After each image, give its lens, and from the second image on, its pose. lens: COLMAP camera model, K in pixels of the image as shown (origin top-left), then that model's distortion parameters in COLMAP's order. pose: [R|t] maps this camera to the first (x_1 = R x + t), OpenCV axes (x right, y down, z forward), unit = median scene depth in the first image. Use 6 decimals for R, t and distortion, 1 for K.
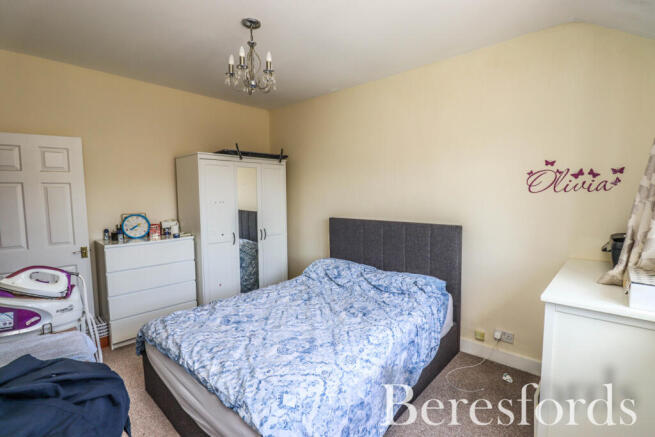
lens RADIAL K [[309.6, 0, 326.8], [0, 309.6, 206.5], [0, 0, 1]] dist [-0.030919, -0.001385]
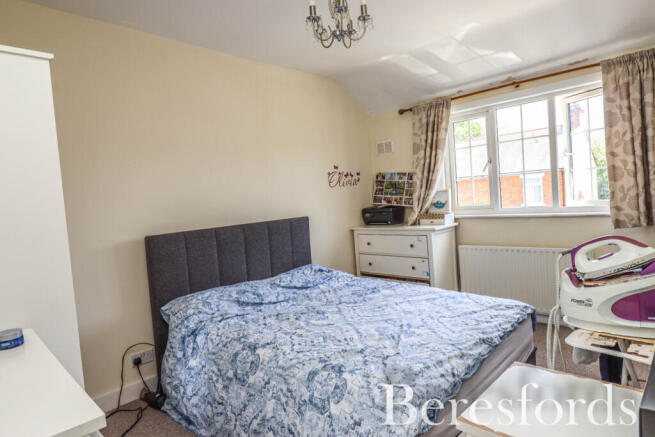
lens RADIAL K [[384.8, 0, 327.5], [0, 384.8, 218.5], [0, 0, 1]] dist [-0.000307, -0.000035]
pose [[0.012669, -0.068783, 0.997551, -1.167197], [0.095596, 0.993145, 0.067265, -0.022755], [-0.995340, 0.094510, 0.019158, 1.004699]]
